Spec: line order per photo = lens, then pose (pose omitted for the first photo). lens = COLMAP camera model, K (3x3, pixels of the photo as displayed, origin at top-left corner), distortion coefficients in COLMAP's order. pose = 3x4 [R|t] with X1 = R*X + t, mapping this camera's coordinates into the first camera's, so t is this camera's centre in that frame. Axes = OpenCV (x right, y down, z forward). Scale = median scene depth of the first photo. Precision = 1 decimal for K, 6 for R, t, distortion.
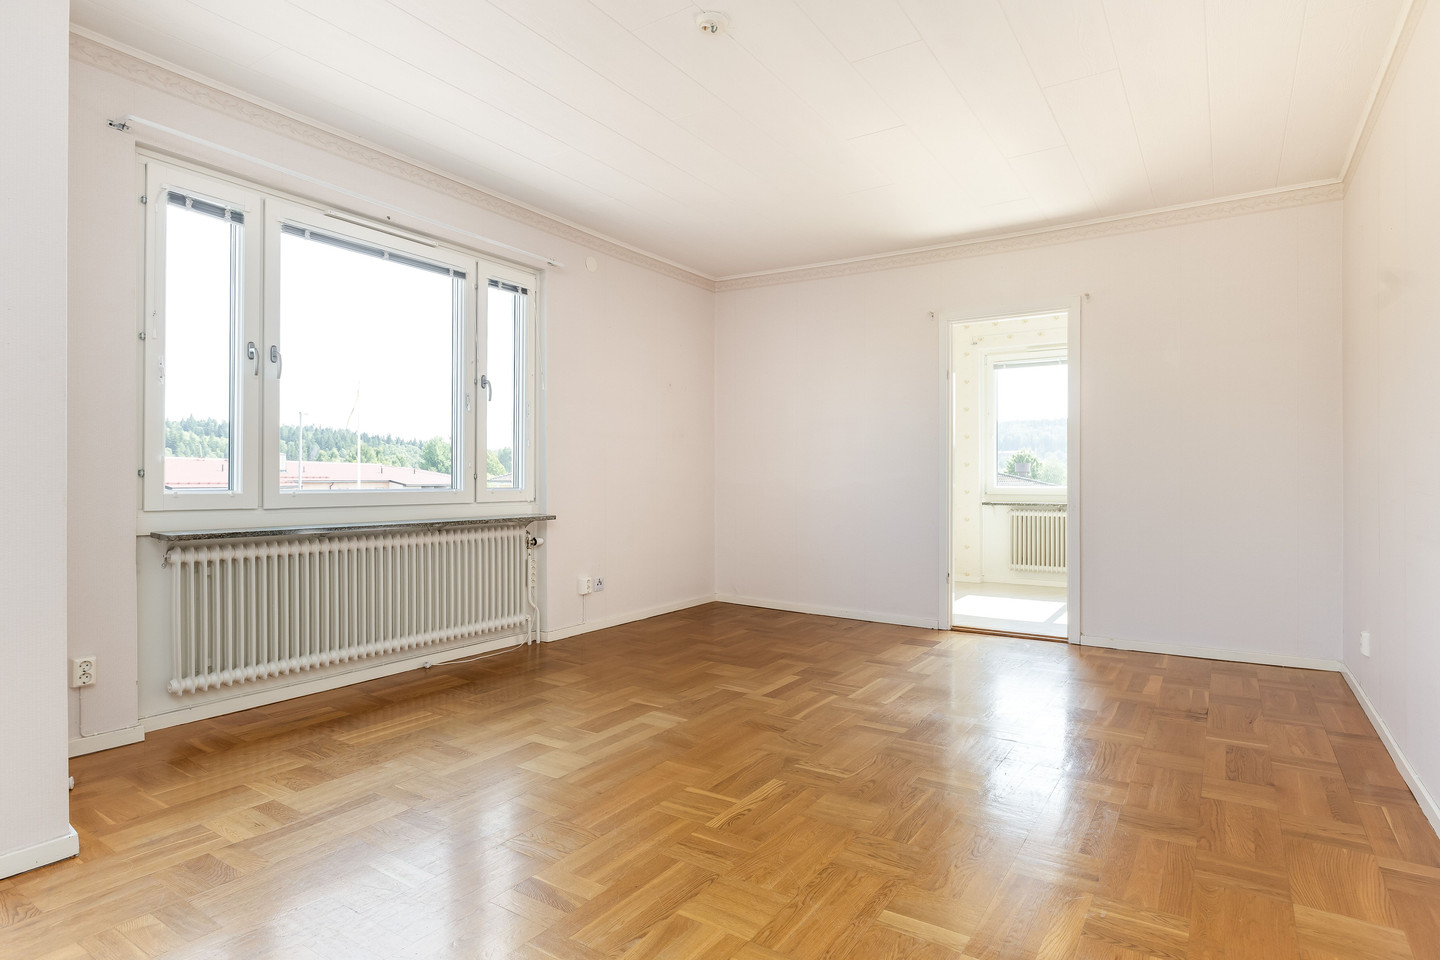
lens RADIAL K [[775.7, 0, 729.4], [0, 775.7, 477.1], [0, 0, 1]] dist [-0.003003, -0.000638]
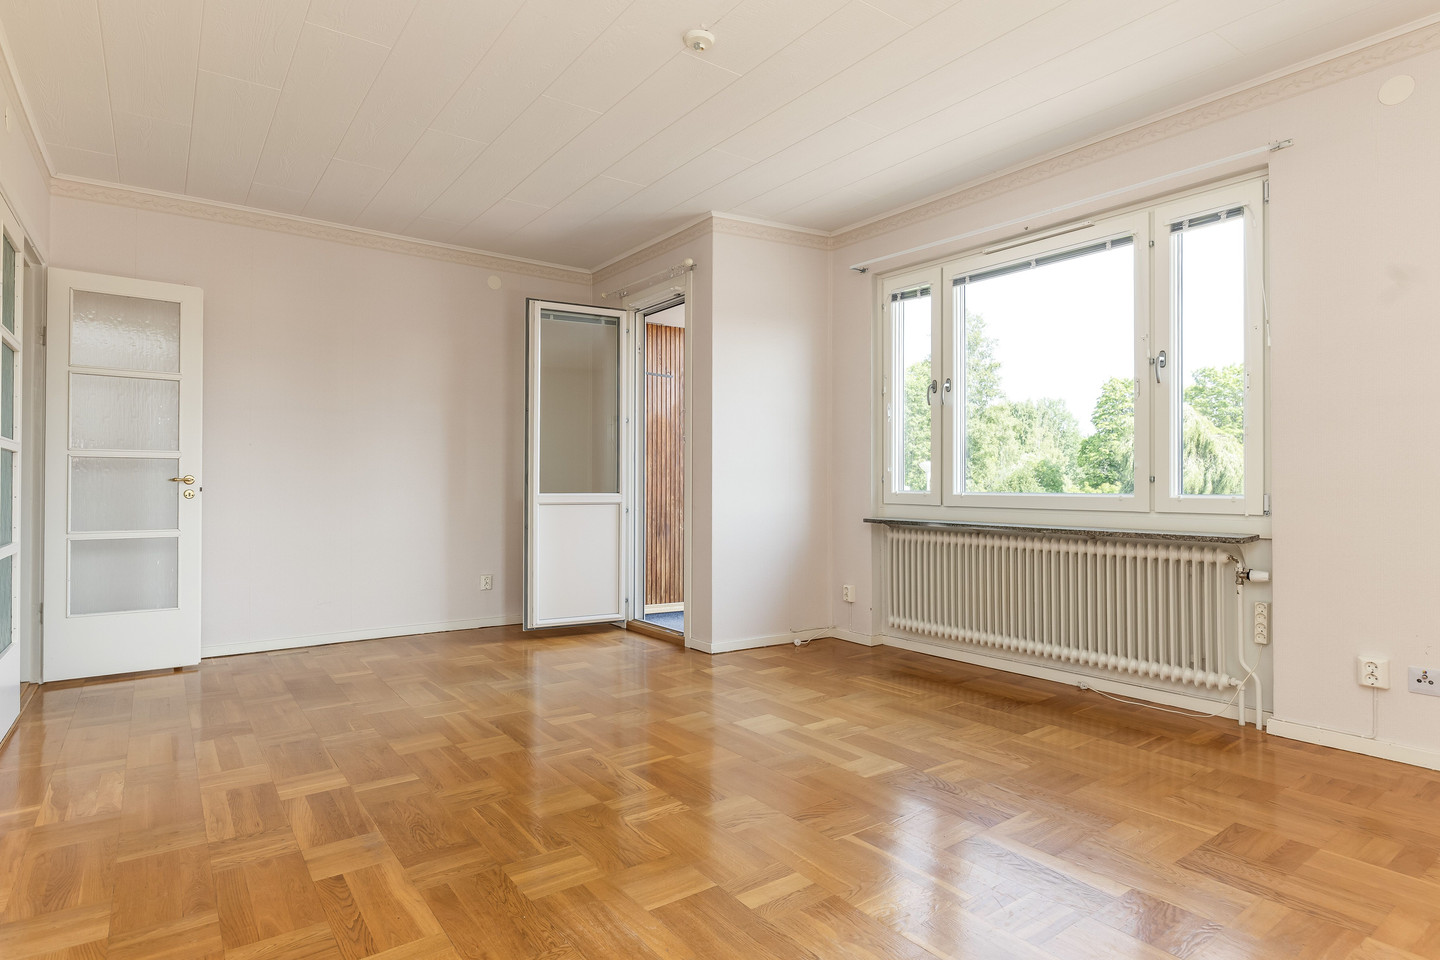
lens RADIAL K [[775.7, 0, 729.4], [0, 775.7, 477.1], [0, 0, 1]] dist [-0.003003, -0.000638]
pose [[-0.352489, -0.009769, -0.935765, 0.729755], [0.001824, 0.999936, -0.011126, 0.006044], [0.935814, -0.005628, -0.352448, 1.105031]]
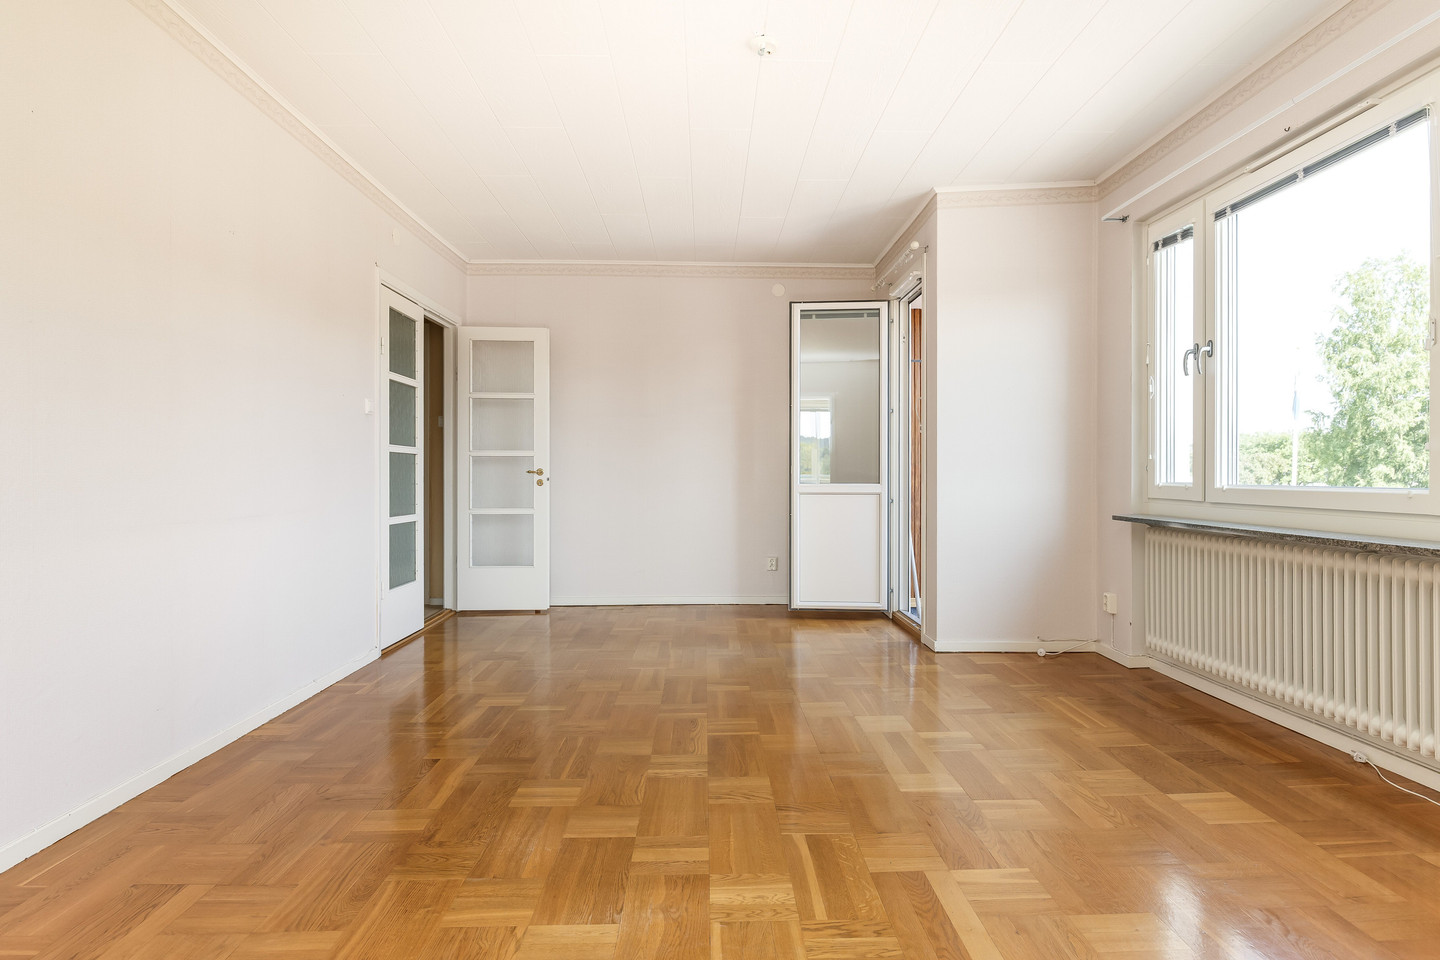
lens RADIAL K [[774.6, 0, 730.7], [0, 774.6, 474.0], [0, 0, 1]] dist [-0.001681, 0.000015]
pose [[-0.821951, 0.000148, -0.569558, 0.491949], [0.002021, 0.999994, -0.002657, 0.004957], [0.569555, -0.003335, -0.821947, 1.461779]]
